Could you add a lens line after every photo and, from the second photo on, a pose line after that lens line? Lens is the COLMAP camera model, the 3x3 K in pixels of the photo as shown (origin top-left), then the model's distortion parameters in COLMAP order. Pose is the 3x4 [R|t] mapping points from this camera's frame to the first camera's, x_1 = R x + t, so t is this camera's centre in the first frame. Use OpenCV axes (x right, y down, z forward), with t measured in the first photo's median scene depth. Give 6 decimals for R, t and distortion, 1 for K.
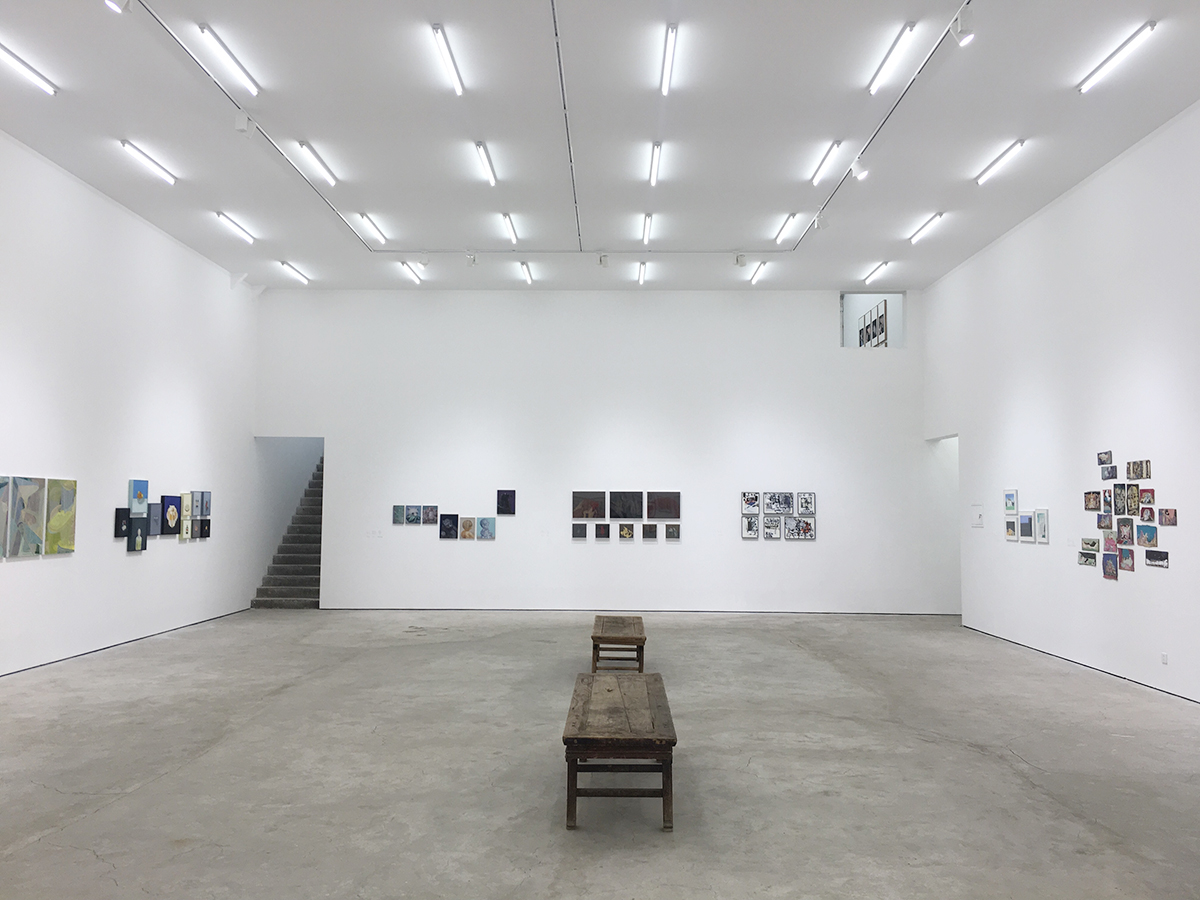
lens RADIAL K [[1036.2, 0, 600.0], [0, 1036.2, 450.0], [0, 0, 1]] dist [0.058090, -0.013615]
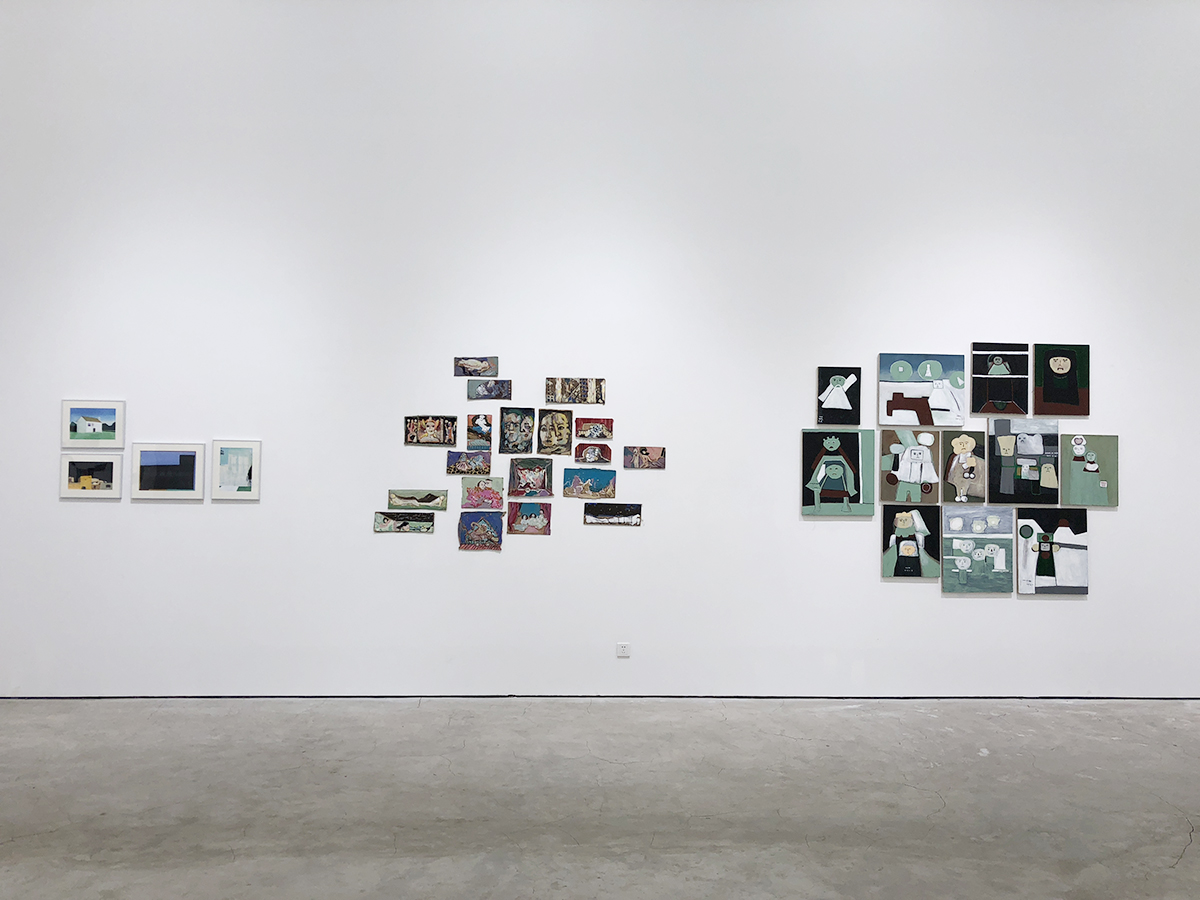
lens RADIAL K [[998.6, 0, 600.0], [0, 998.6, 450.0], [0, 0, 1]] dist [0.012741, 0.005999]
pose [[-0.073972, 0.027266, 0.996888, -0.150677], [-0.070605, 0.996975, -0.032508, 0.077188], [-0.994758, -0.072790, -0.071823, 0.998147]]
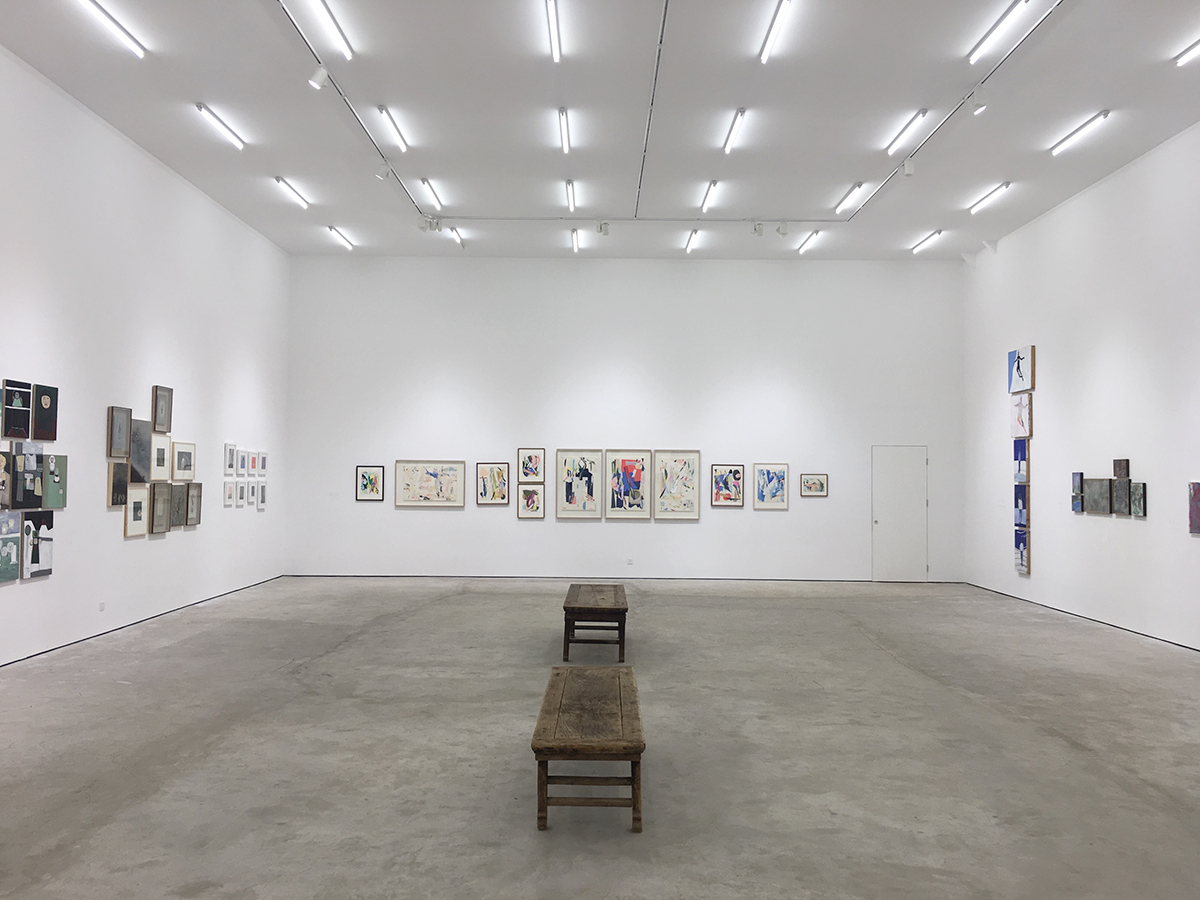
lens RADIAL K [[1036.2, 0, 600.0], [0, 1036.2, 450.0], [0, 0, 1]] dist [0.058090, -0.013615]
pose [[-0.999883, -0.011808, -0.009766, 0.014663], [-0.010950, 0.996431, -0.083701, 0.091165], [0.010719, -0.083584, -0.996443, 1.571434]]
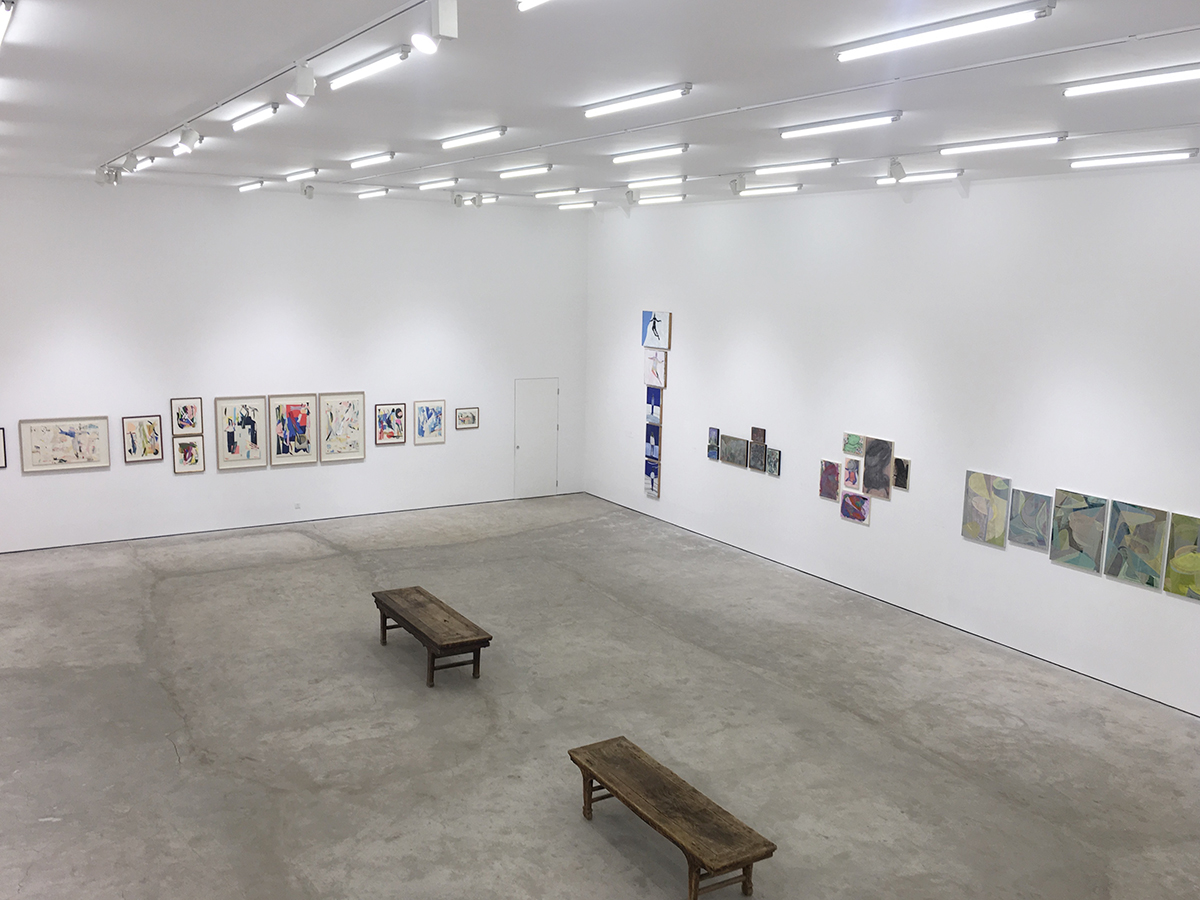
lens RADIAL K [[1074.5, 0, 600.0], [0, 1074.5, 450.0], [0, 0, 1]] dist [0.123251, -0.166926]
pose [[-0.849041, 0.067759, -0.523964, 0.433534], [0.008145, 0.993303, 0.115255, -0.150866], [0.528265, 0.093589, -0.843906, 1.609284]]
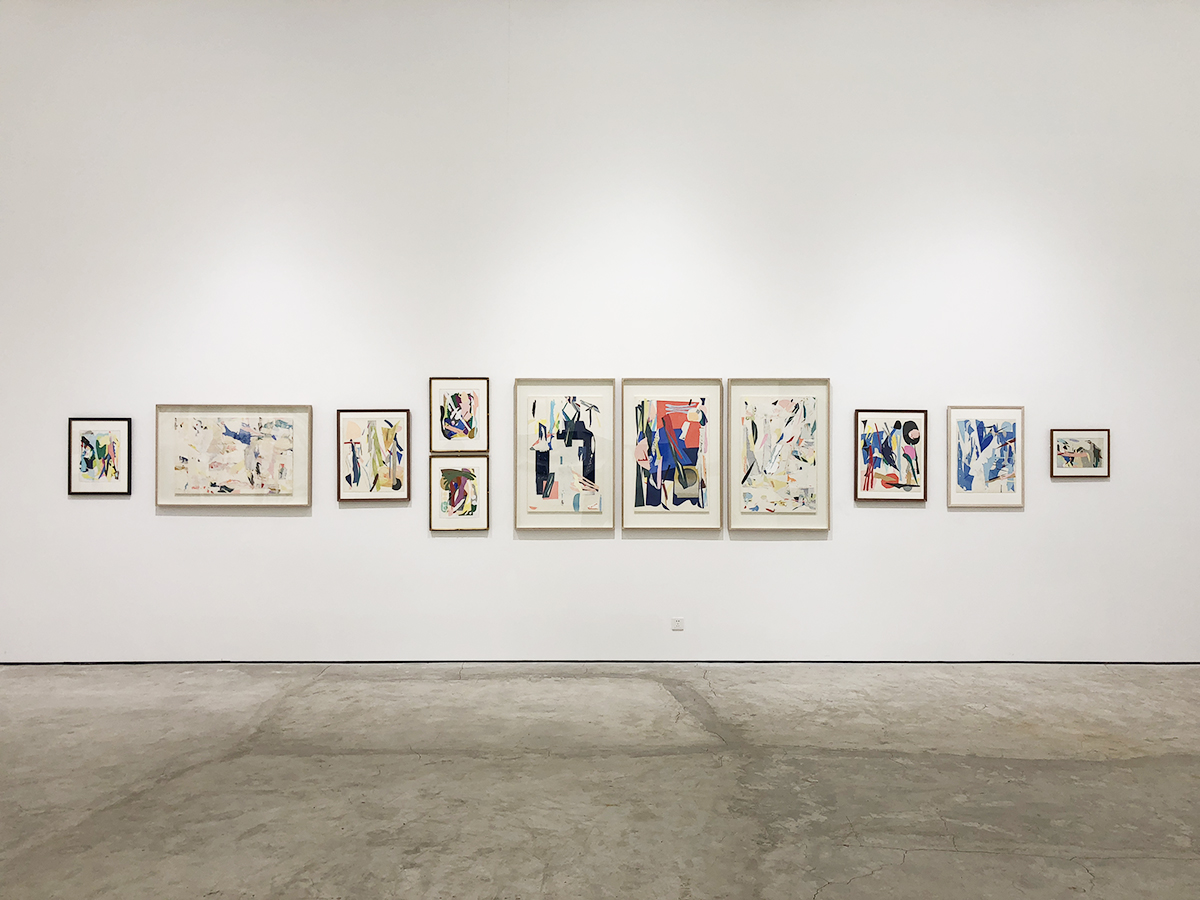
lens RADIAL K [[962.1, 0, 600.0], [0, 962.1, 450.0], [0, 0, 1]] dist [0.142382, -0.389520]
pose [[-0.999898, -0.003919, -0.013730, 0.014979], [-0.002773, 0.996590, -0.082469, 0.061790], [0.014006, -0.082423, -0.996499, 0.627909]]
